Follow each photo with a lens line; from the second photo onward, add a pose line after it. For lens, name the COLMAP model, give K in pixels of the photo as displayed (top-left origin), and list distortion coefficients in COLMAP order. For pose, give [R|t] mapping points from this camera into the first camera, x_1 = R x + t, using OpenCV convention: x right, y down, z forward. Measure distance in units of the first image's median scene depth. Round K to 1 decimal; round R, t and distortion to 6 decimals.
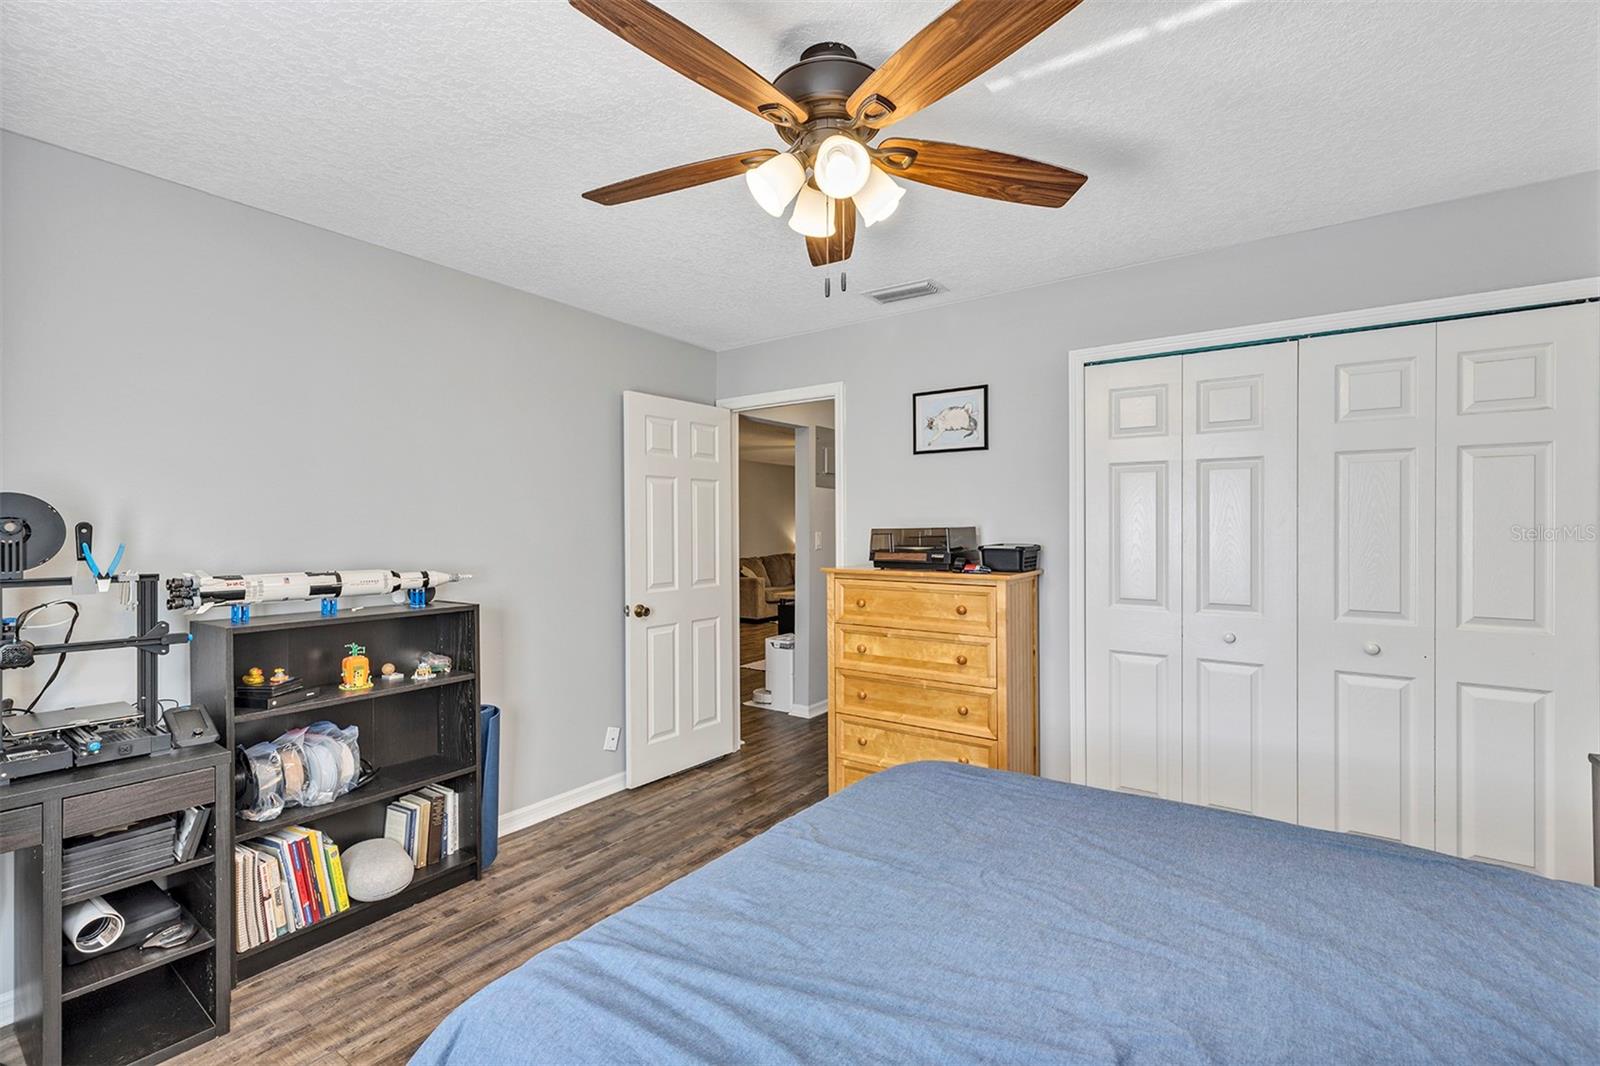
lens RADIAL K [[729.4, 0, 792.8], [0, 729.4, 531.0], [0, 0, 1]] dist [0.011184, 0.000394]
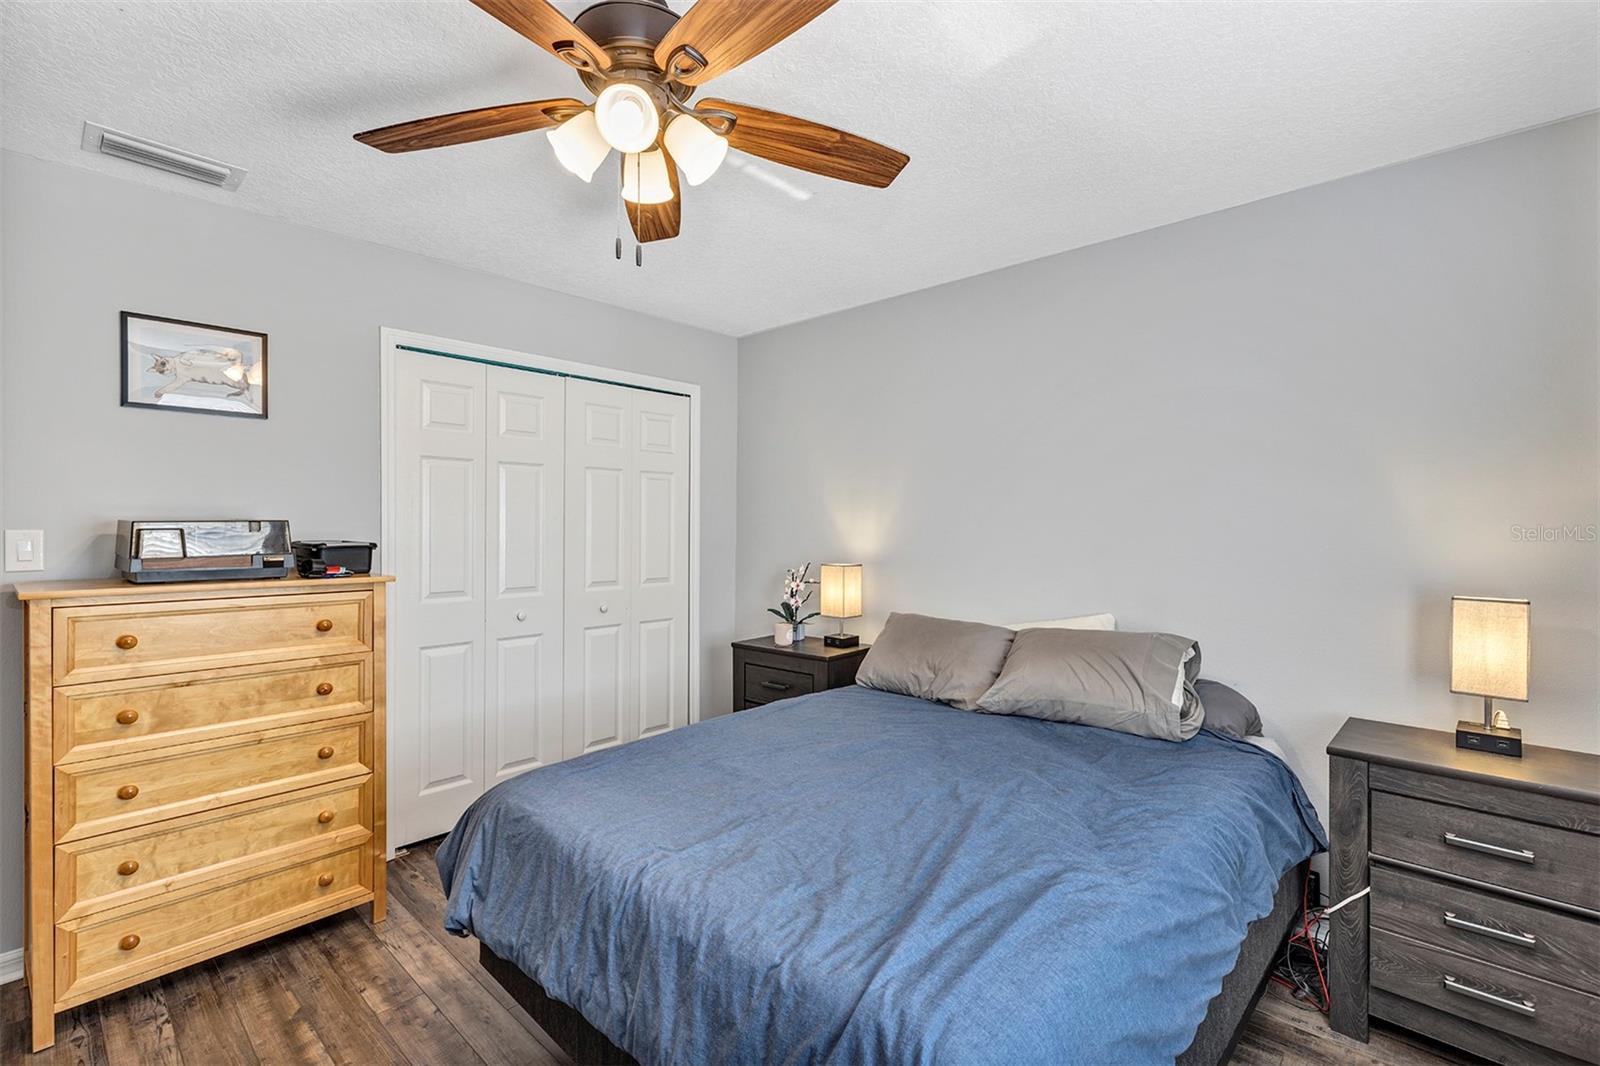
lens RADIAL K [[729.4, 0, 792.8], [0, 729.4, 531.0], [0, 0, 1]] dist [0.011184, 0.000394]
pose [[0.121766, -0.006412, 0.992538, -0.475382], [0.002261, 0.999978, 0.006183, 0.003107], [-0.992556, 0.001492, 0.121778, 0.395087]]
